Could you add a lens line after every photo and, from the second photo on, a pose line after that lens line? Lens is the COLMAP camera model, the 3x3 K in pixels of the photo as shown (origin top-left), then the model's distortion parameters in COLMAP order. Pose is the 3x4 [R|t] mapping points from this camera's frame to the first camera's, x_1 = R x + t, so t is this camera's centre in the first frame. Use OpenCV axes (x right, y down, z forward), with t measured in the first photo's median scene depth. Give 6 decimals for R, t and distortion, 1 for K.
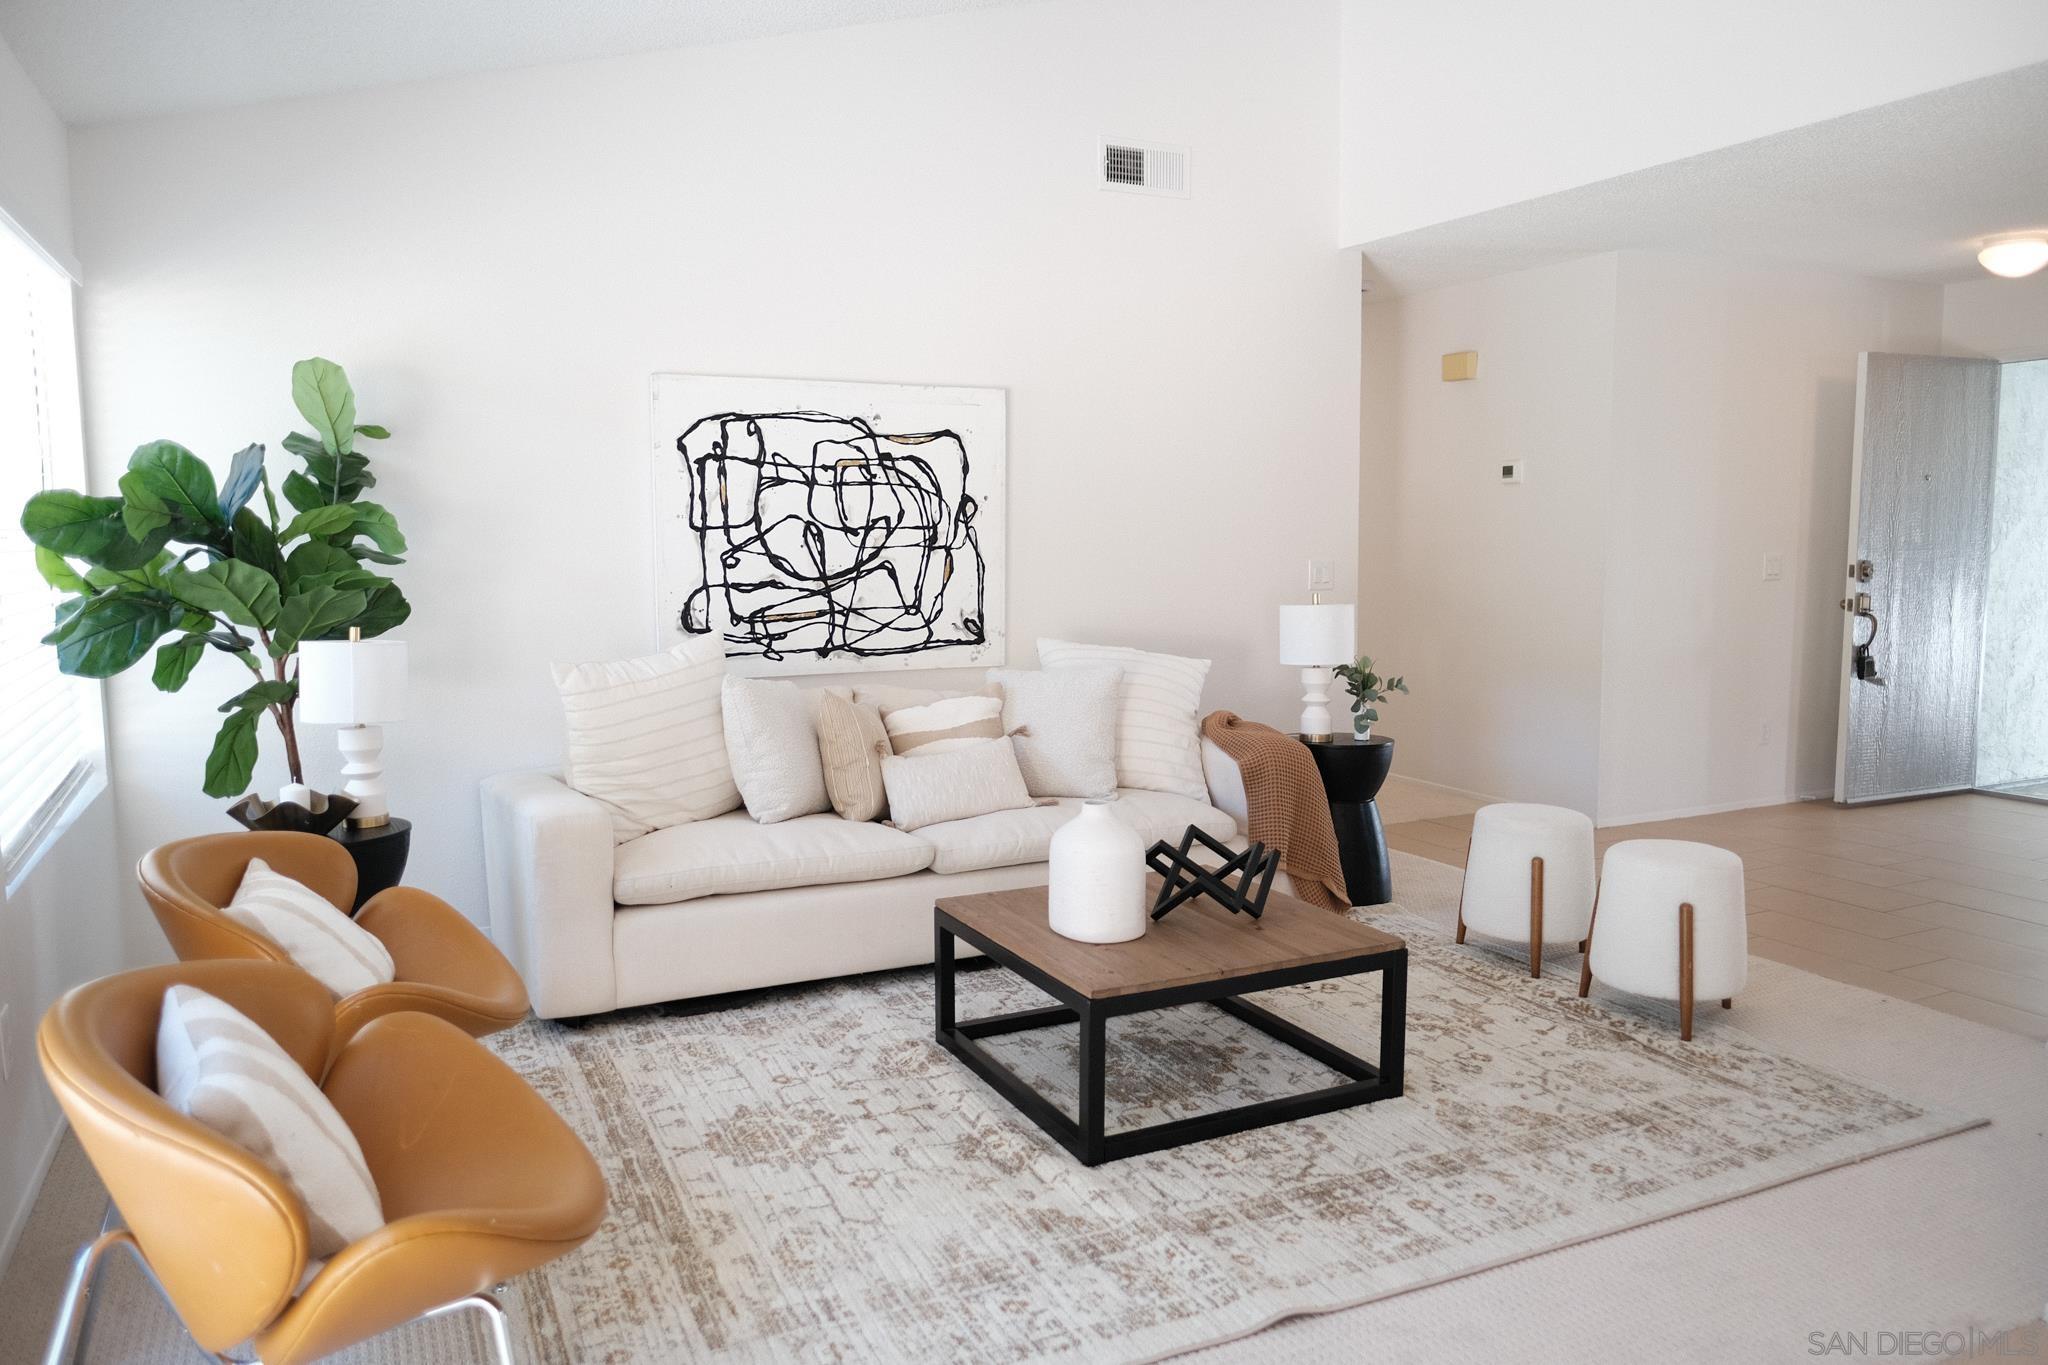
lens RADIAL K [[1434.6, 0, 1019.7], [0, 1434.6, 685.6], [0, 0, 1]] dist [-0.015886, 0.007700]
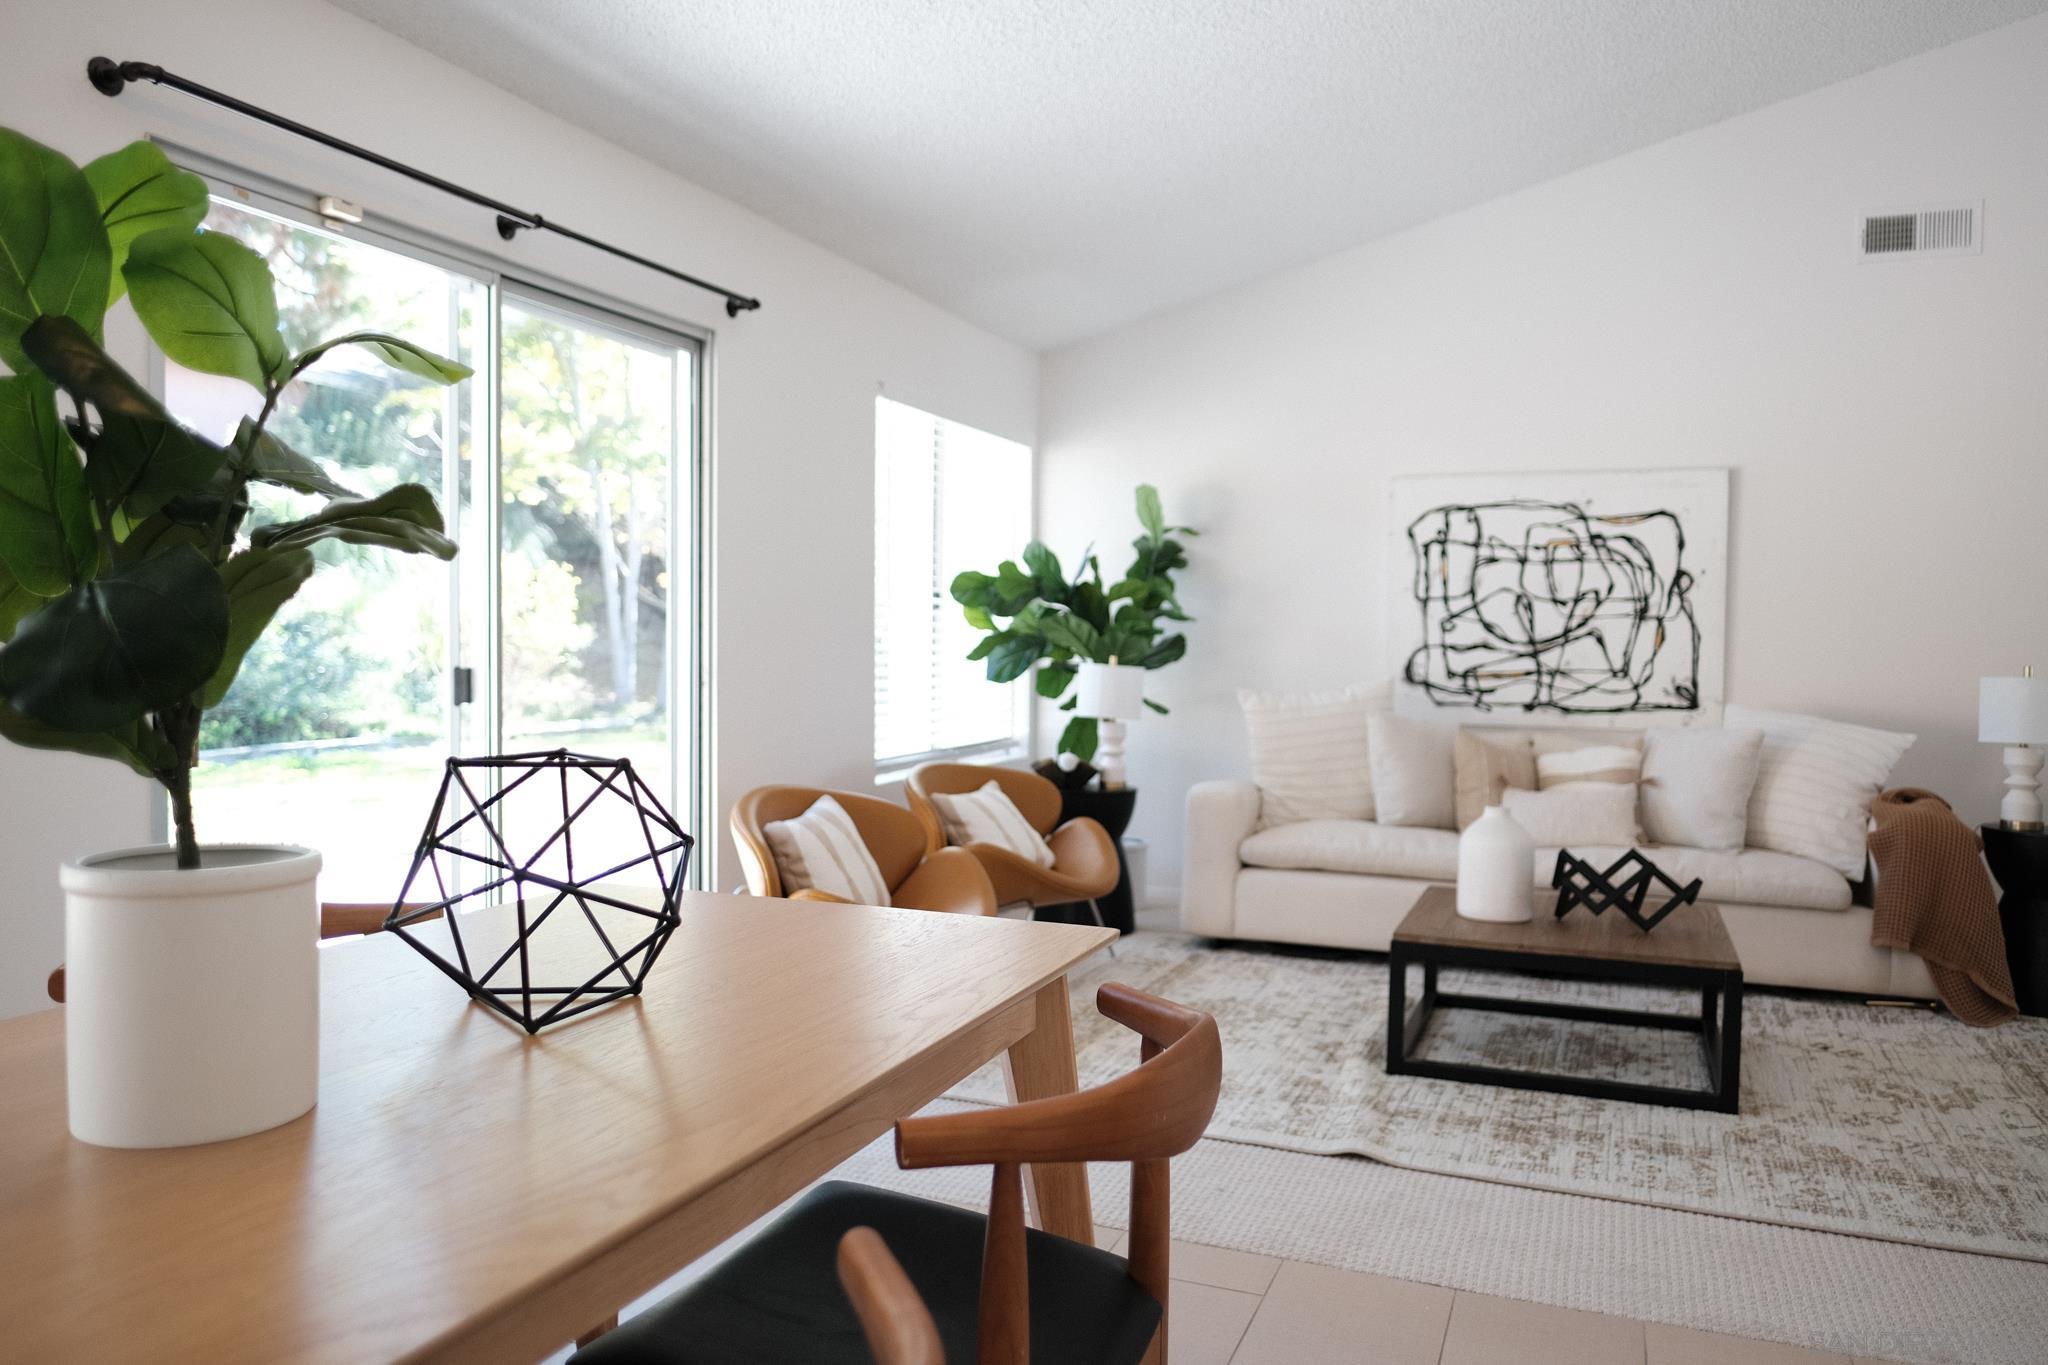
lens RADIAL K [[1434.6, 0, 1019.7], [0, 1434.6, 685.6], [0, 0, 1]] dist [-0.015886, 0.007700]
pose [[0.667653, 0.035065, -0.743647, 0.454101], [-0.095822, 0.994629, -0.039130, 0.044681], [0.738280, 0.097383, 0.667427, -0.071171]]
